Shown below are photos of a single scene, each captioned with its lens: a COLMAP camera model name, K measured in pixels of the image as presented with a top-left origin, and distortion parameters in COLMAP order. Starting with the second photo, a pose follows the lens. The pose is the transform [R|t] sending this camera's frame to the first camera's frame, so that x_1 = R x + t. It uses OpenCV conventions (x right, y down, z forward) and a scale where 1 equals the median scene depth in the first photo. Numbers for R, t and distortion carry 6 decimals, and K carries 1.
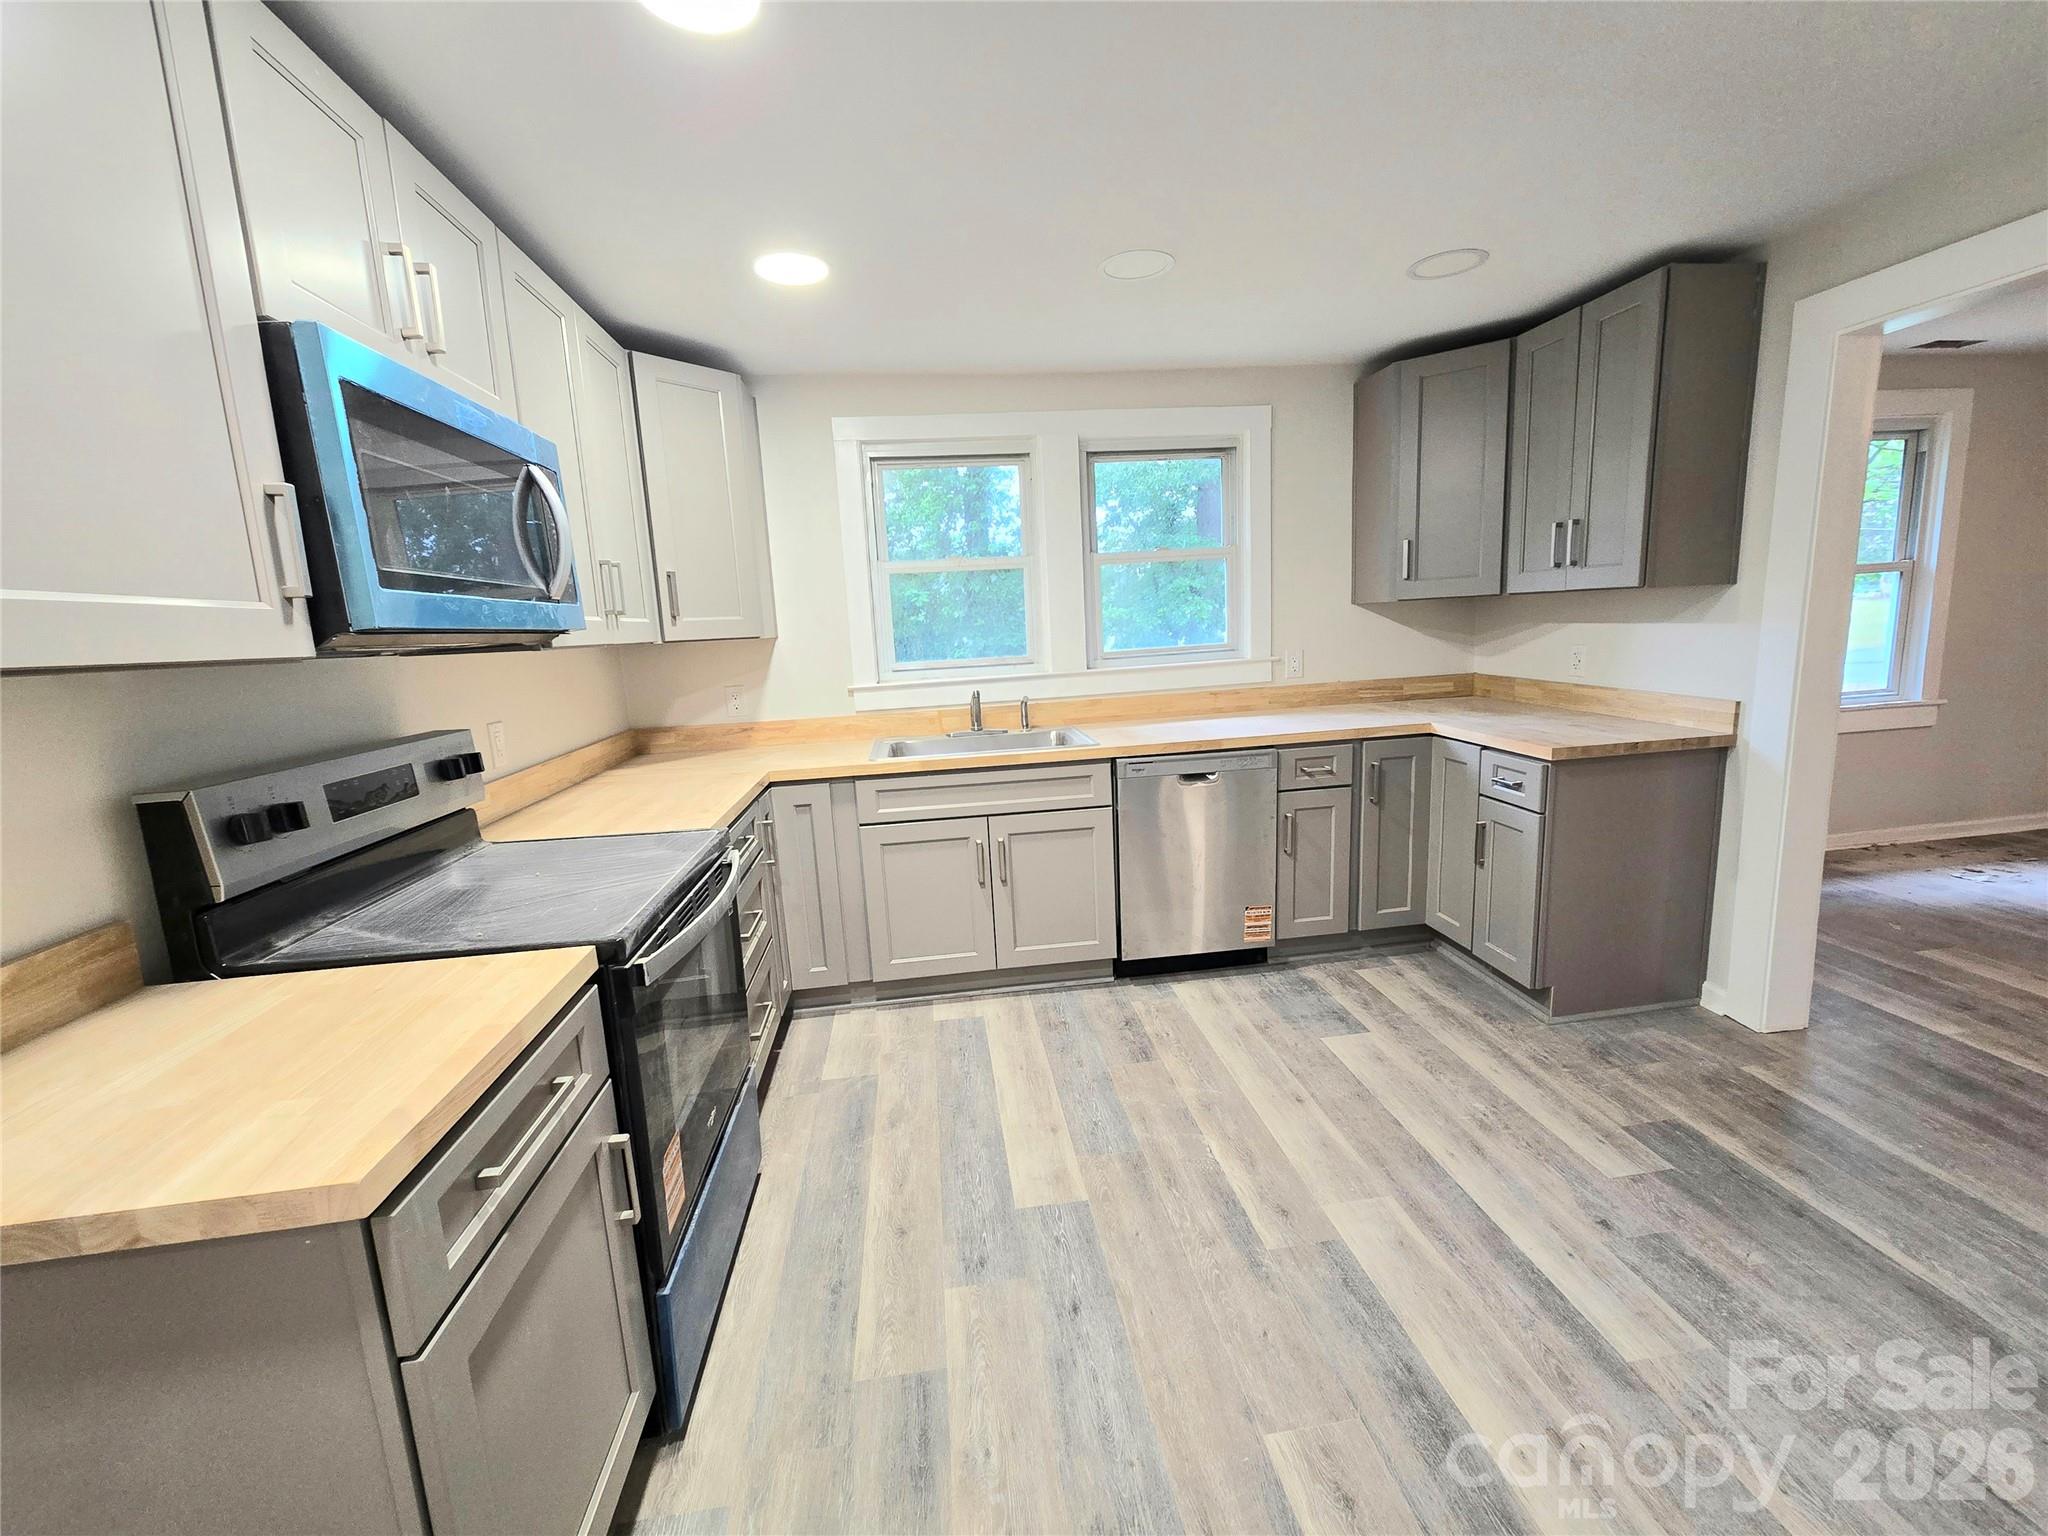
lens RADIAL K [[838.8, 0, 1031.4], [0, 838.8, 767.3], [0, 0, 1]] dist [0.000551, 0.000842]
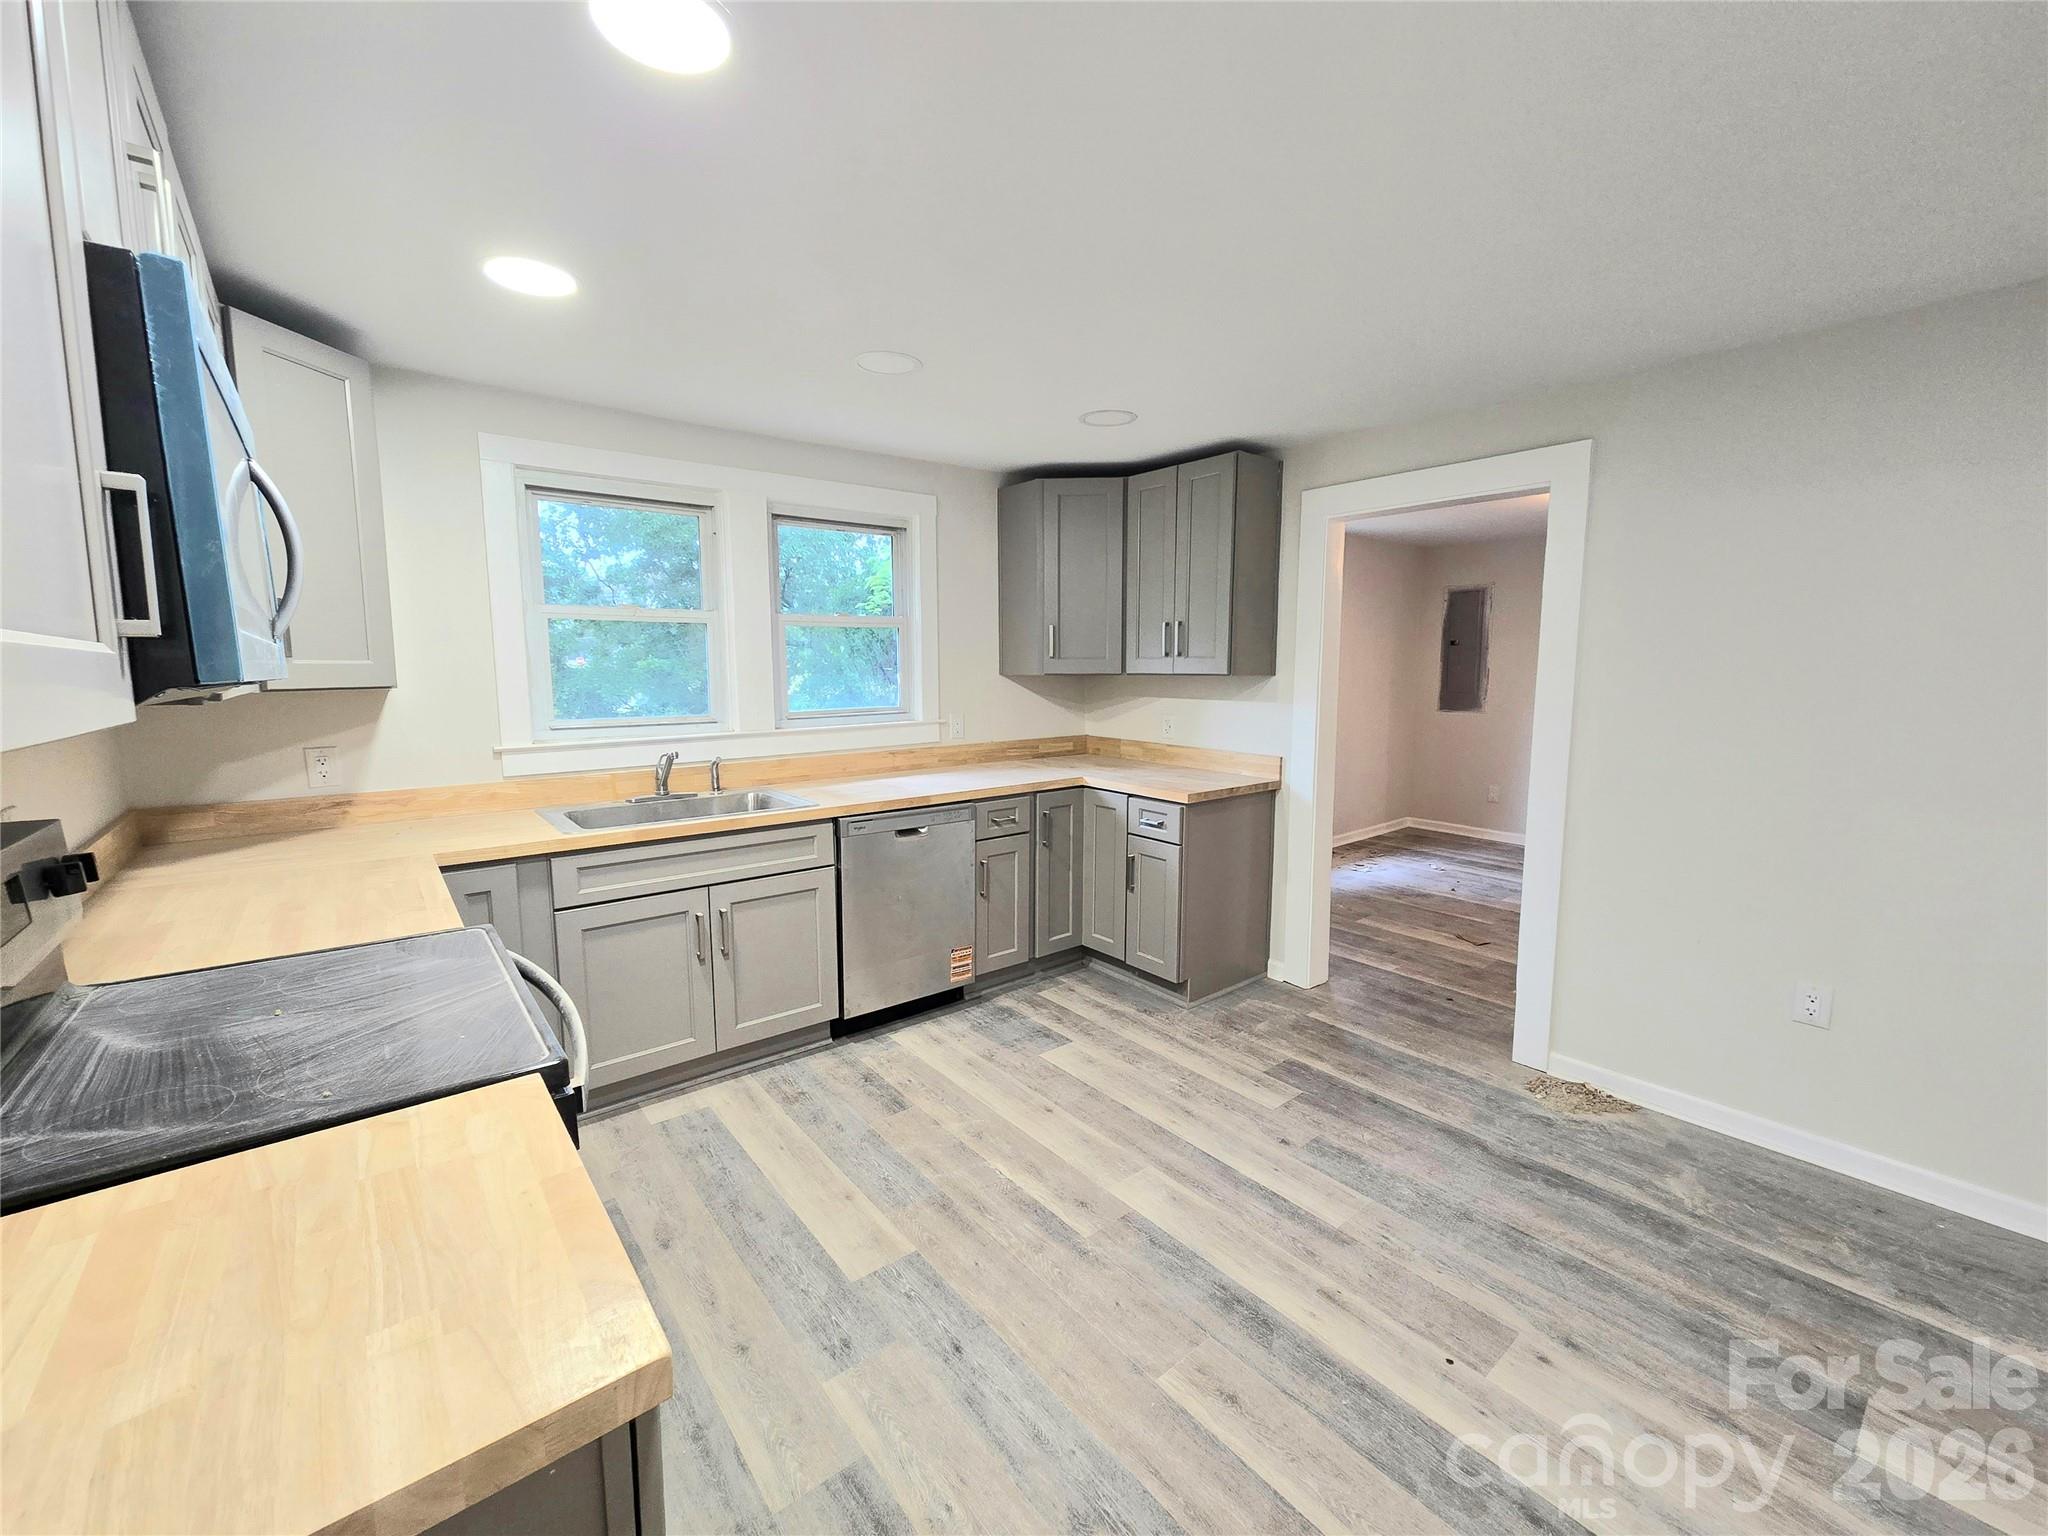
lens RADIAL K [[835.4, 0, 1032.6], [0, 835.4, 772.4], [0, 0, 1]] dist [0.000511, 0.000213]
pose [[0.848603, -0.018509, 0.528707, -0.254485], [0.050018, 0.997718, -0.045354, -0.008913], [-0.526661, 0.064932, 0.847592, 0.018368]]
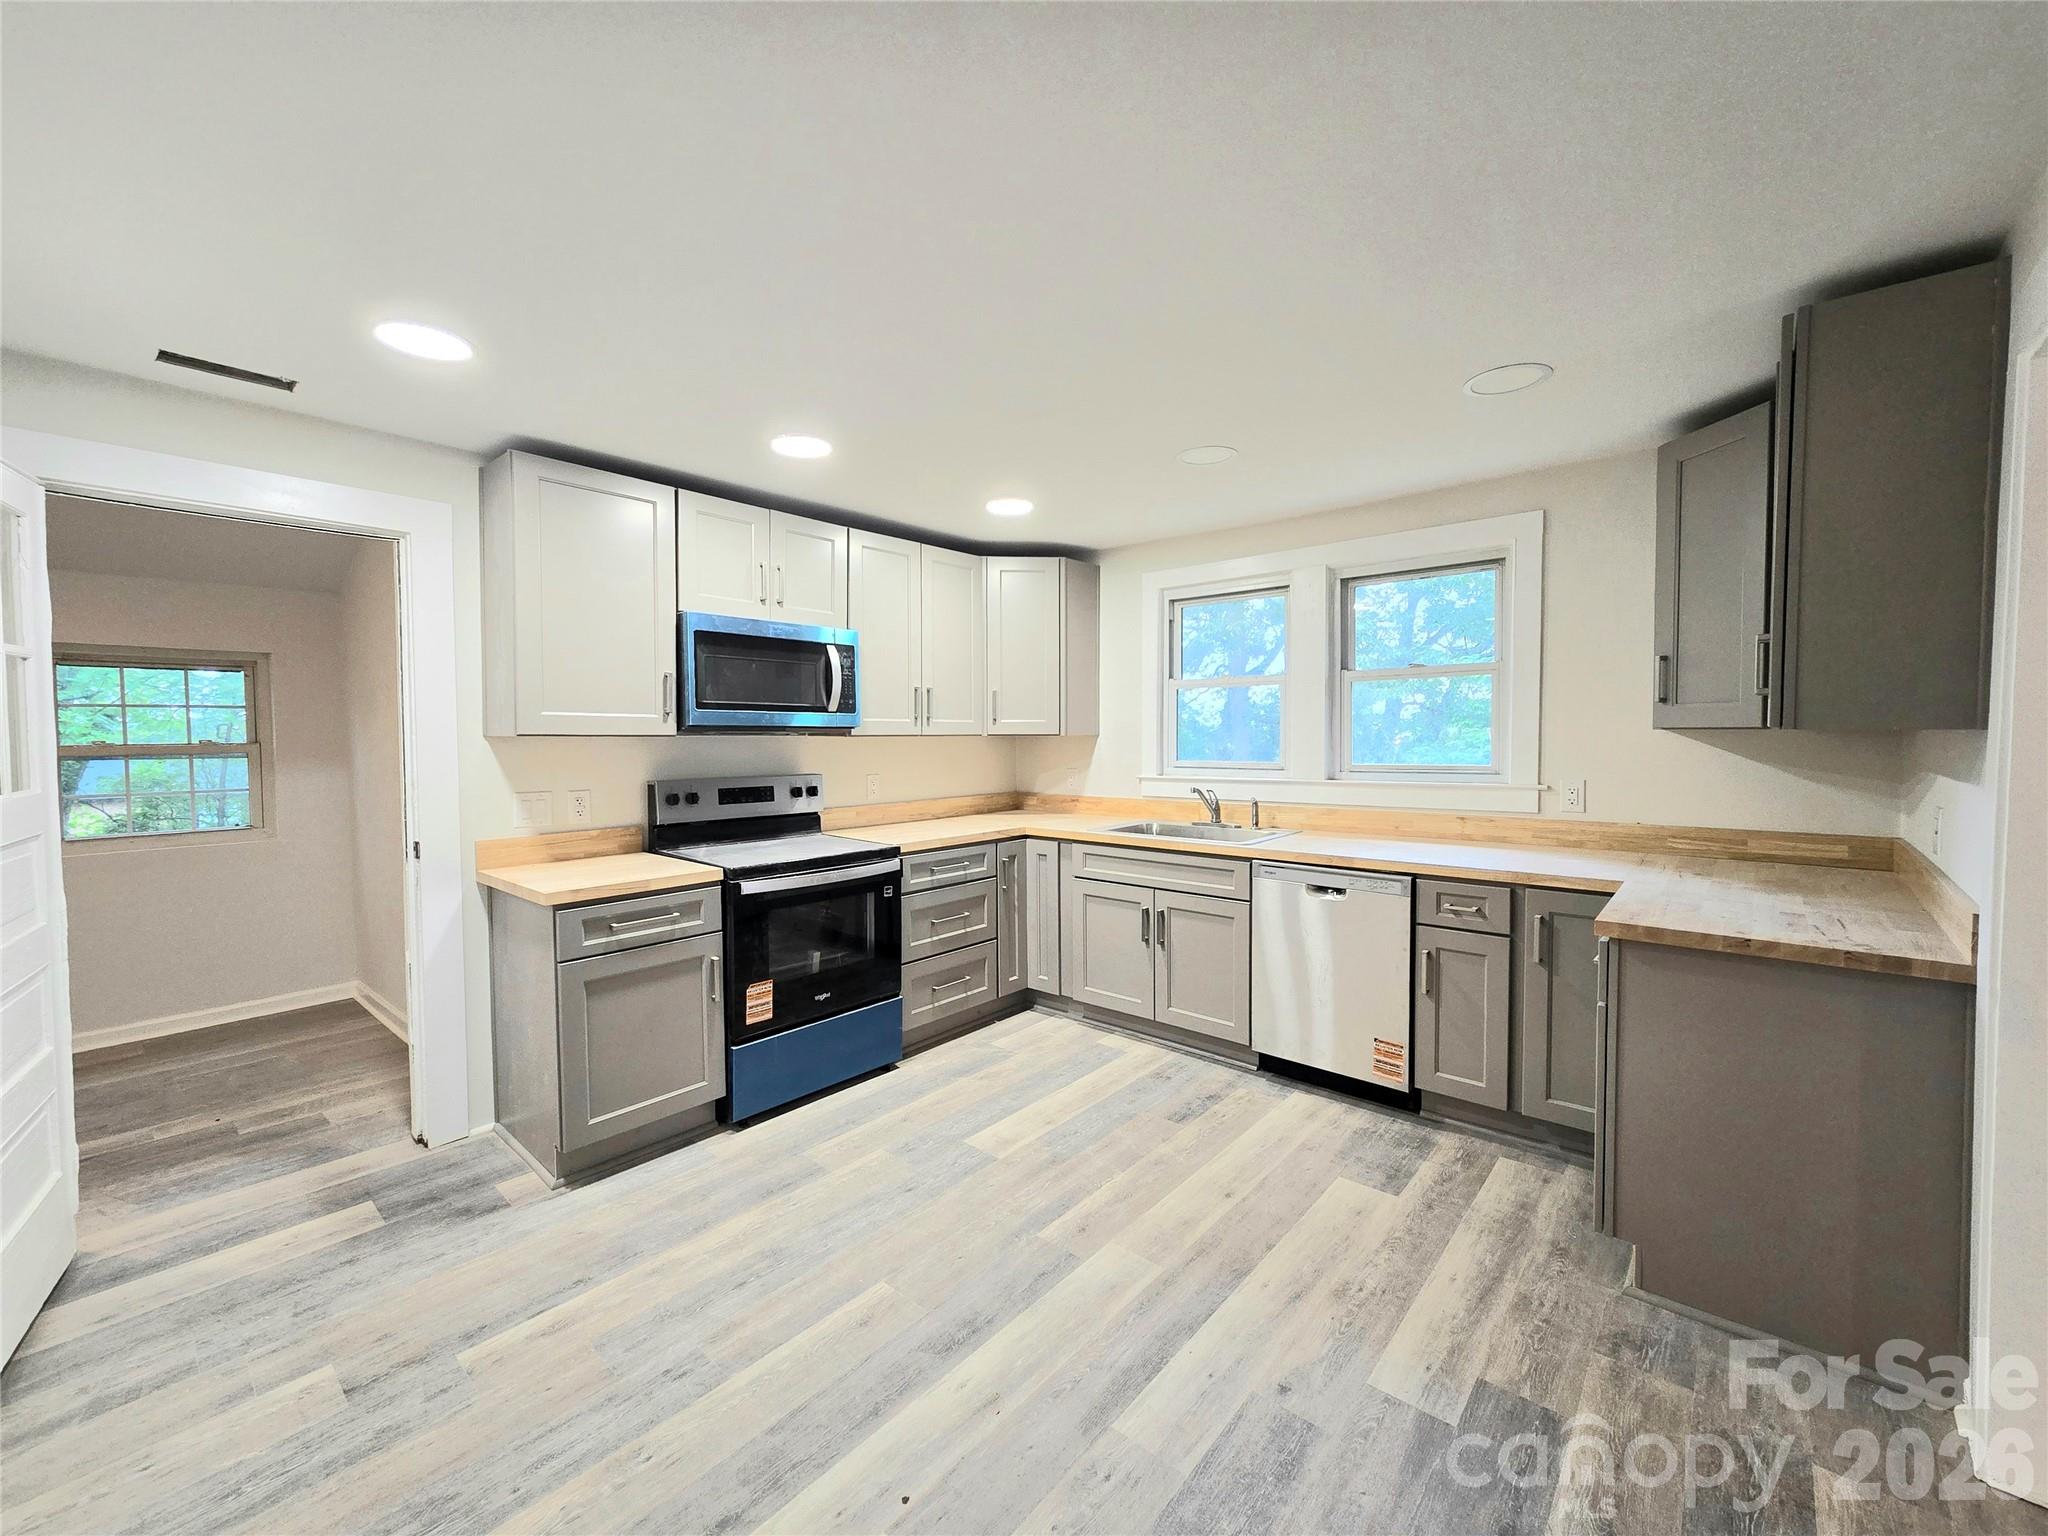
lens RADIAL K [[838.8, 0, 1031.4], [0, 838.8, 767.3], [0, 0, 1]] dist [0.000551, 0.000842]
pose [[0.657442, 0.079172, -0.749335, 0.792374], [-0.156253, 0.987173, -0.032790, -0.051833], [0.737126, 0.138644, 0.661379, 0.043435]]
